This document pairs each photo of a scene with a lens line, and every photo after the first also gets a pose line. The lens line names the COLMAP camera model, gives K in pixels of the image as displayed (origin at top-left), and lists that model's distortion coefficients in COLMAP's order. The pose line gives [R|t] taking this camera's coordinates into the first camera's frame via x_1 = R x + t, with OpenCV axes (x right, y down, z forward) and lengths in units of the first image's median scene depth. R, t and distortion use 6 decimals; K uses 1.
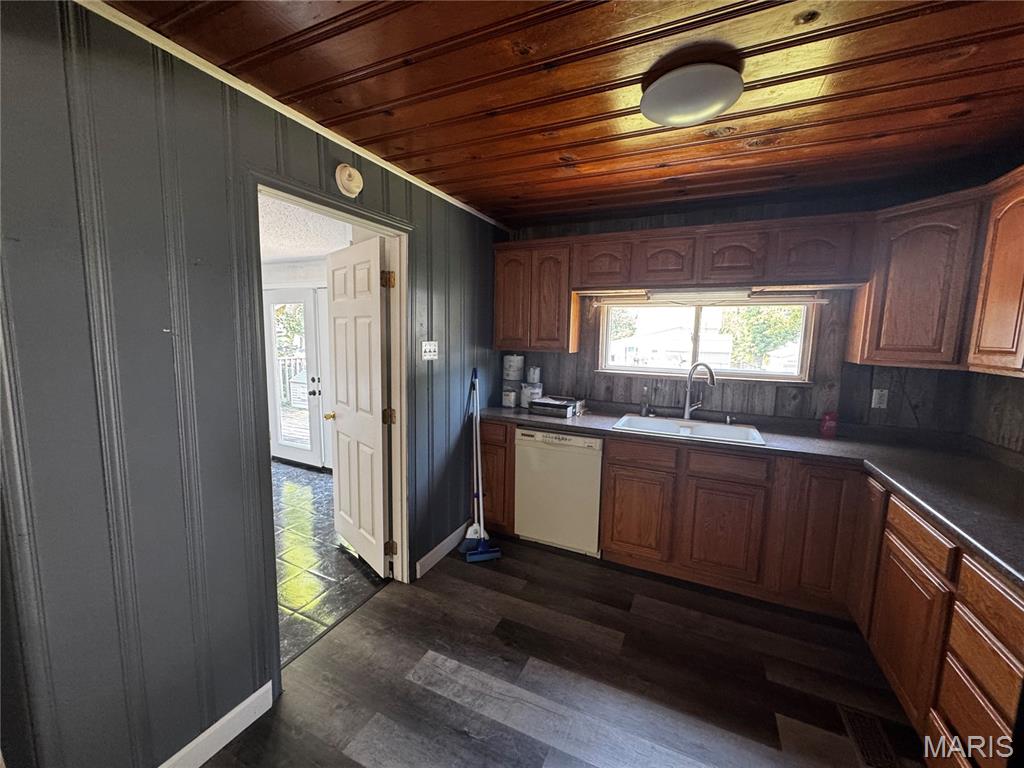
lens RADIAL K [[409.4, 0, 512.4], [0, 409.4, 384.4], [0, 0, 1]] dist [-0.002350, -0.000097]
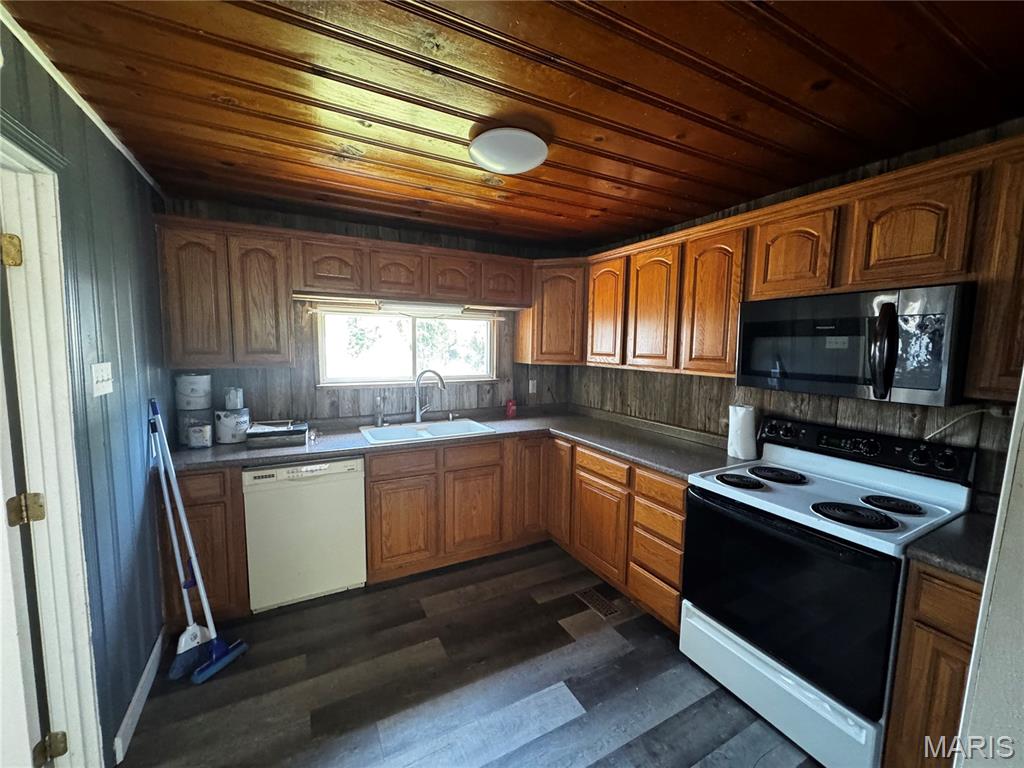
lens RADIAL K [[409.4, 0, 511.3], [0, 409.4, 384.8], [0, 0, 1]] dist [-0.002350, -0.000097]
pose [[0.598323, -0.091925, 0.795965, -0.300421], [0.096044, 0.994463, 0.042653, -0.039362], [-0.795478, 0.050927, 0.603838, 0.159290]]
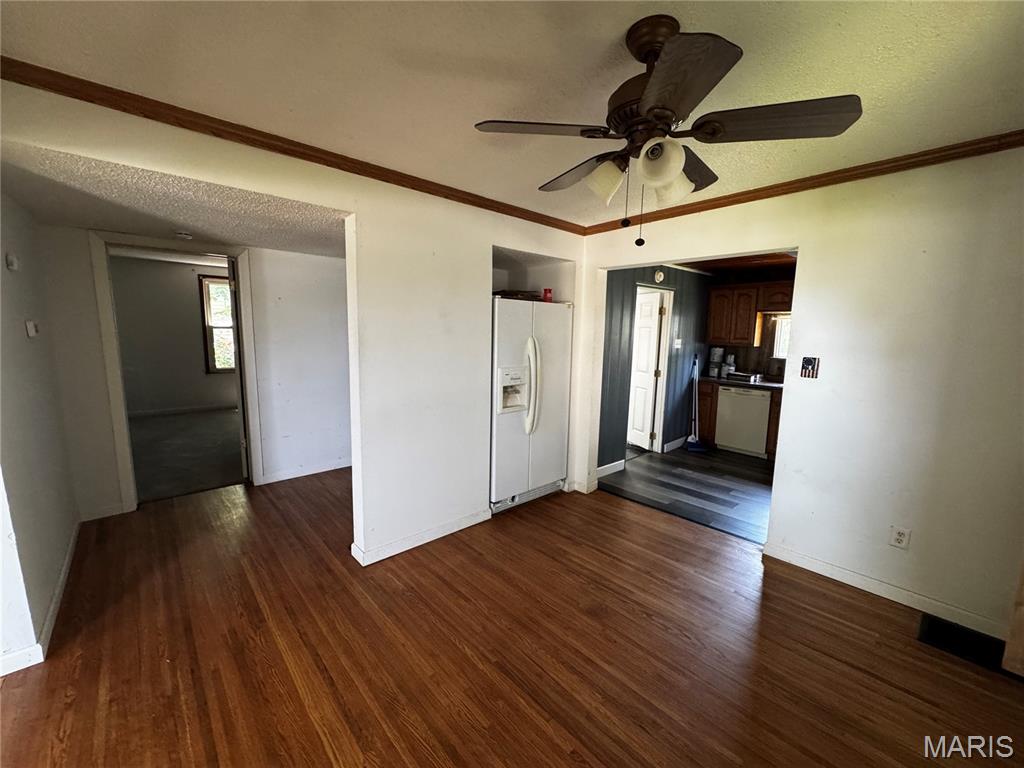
lens RADIAL K [[409.4, 0, 515.3], [0, 409.4, 387.3], [0, 0, 1]] dist [-0.002350, -0.000097]
pose [[0.922030, 0.051310, -0.383703, -0.143993], [-0.048600, 0.998678, 0.016762, 0.138483], [0.384055, 0.003193, 0.923305, -1.184361]]
